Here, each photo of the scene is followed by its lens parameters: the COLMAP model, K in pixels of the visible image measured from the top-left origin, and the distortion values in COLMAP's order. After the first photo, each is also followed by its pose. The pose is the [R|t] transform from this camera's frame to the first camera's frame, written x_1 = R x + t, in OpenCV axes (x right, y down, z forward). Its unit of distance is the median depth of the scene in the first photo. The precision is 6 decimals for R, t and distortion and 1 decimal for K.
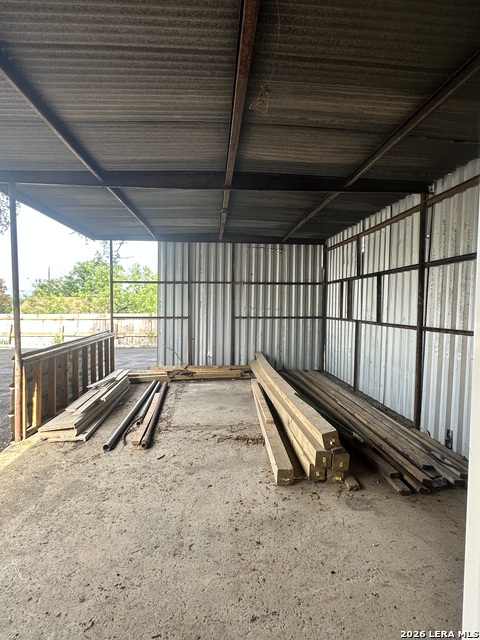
lens RADIAL K [[354.2, 0, 240.0], [0, 354.2, 320.0], [0, 0, 1]] dist [-0.015566, -0.001280]
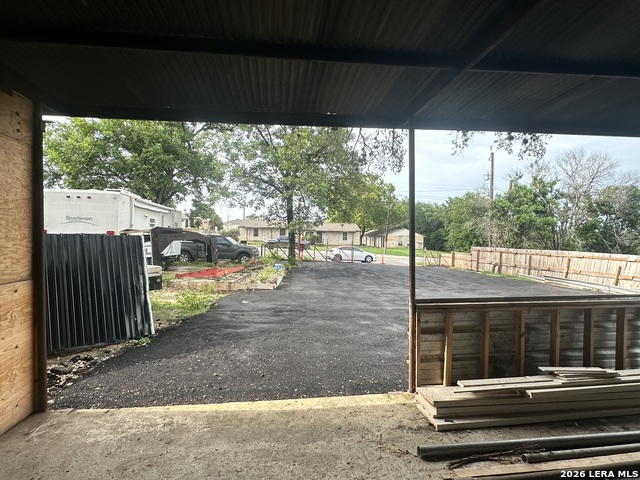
lens RADIAL K [[354.2, 0, 320.0], [0, 354.2, 240.0], [0, 0, 1]] dist [-0.015566, -0.001280]
pose [[0.044532, 0.001394, -0.999007, 0.305806], [-0.051116, 0.998692, -0.000885, -0.045578], [0.997699, 0.051105, 0.044545, 0.740321]]
